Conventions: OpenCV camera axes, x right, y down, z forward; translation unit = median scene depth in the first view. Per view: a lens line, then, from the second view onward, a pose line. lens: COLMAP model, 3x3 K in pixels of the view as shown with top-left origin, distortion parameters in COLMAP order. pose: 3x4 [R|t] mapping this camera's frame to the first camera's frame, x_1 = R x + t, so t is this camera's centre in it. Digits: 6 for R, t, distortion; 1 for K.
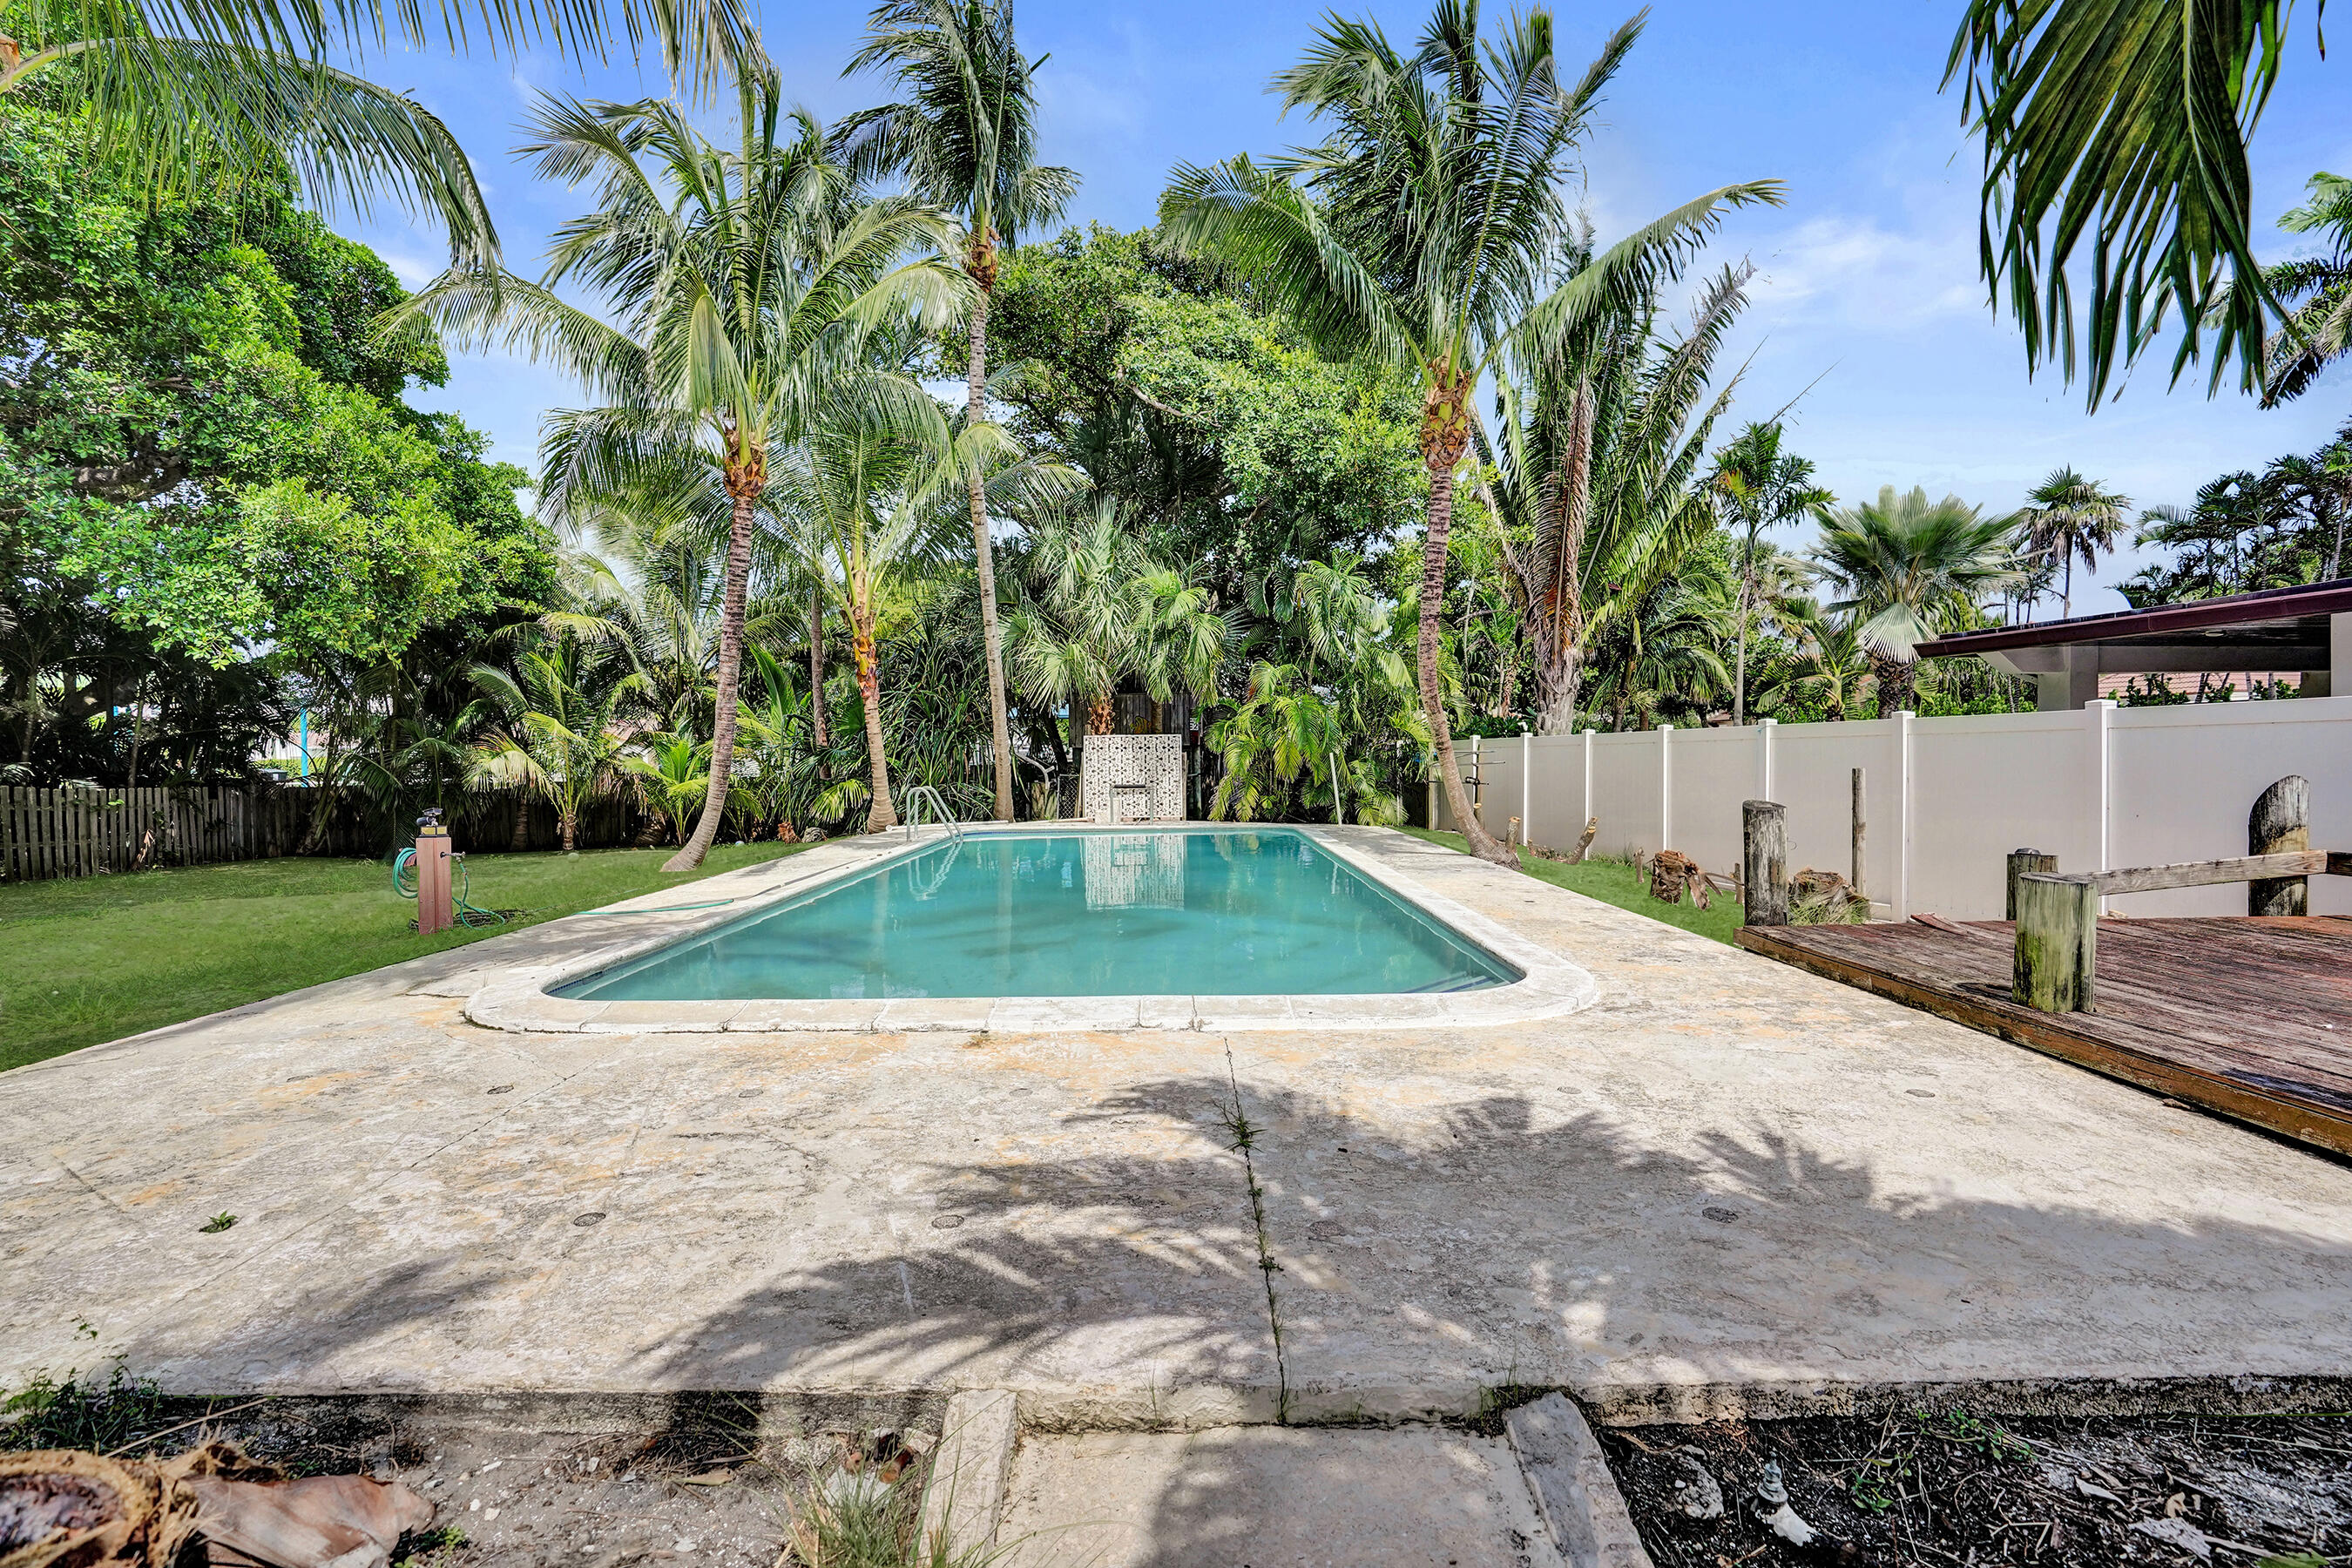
lens RADIAL K [[1082.6, 0, 1174.8], [0, 1082.6, 789.7], [0, 0, 1]] dist [-0.067237, 0.023728]
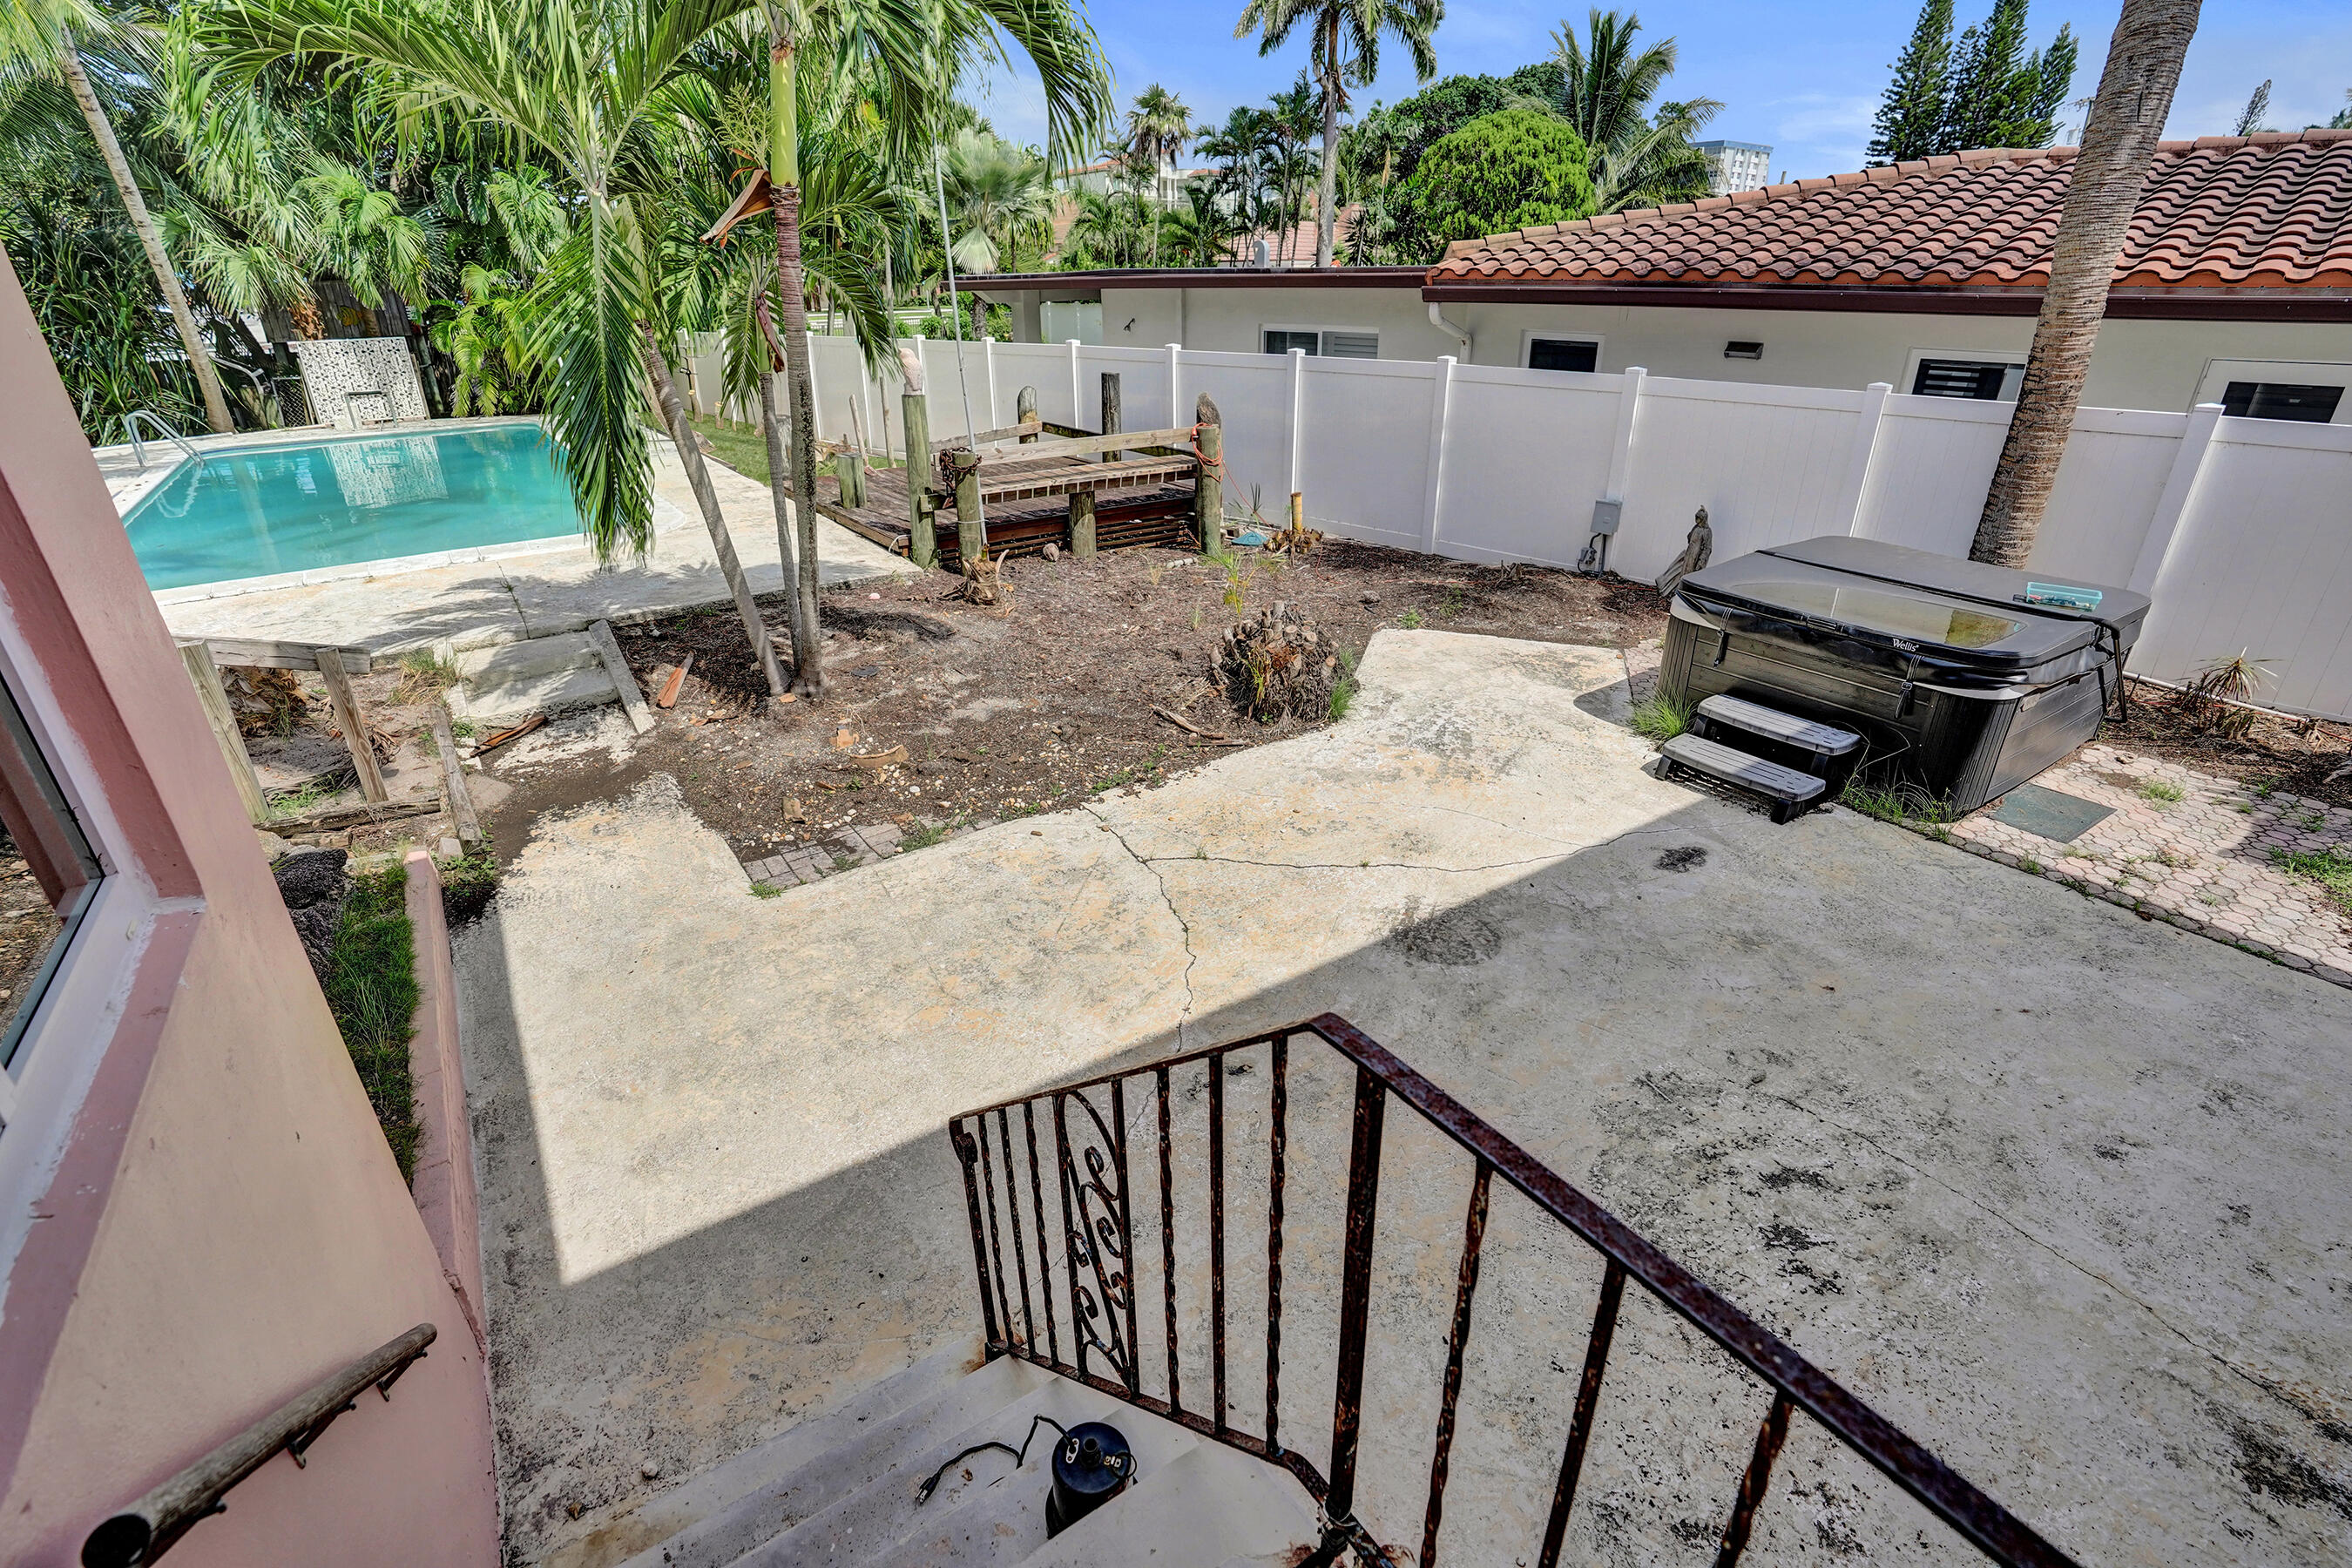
lens RADIAL K [[1072.9, 0, 1169.4], [0, 1072.9, 789.1], [0, 0, 1]] dist [-0.070726, 0.025494]
pose [[0.820420, -0.242285, 0.517889, -0.009945], [0.014219, 0.914144, 0.405141, -0.045469], [-0.571585, -0.325022, 0.753427, -0.367018]]
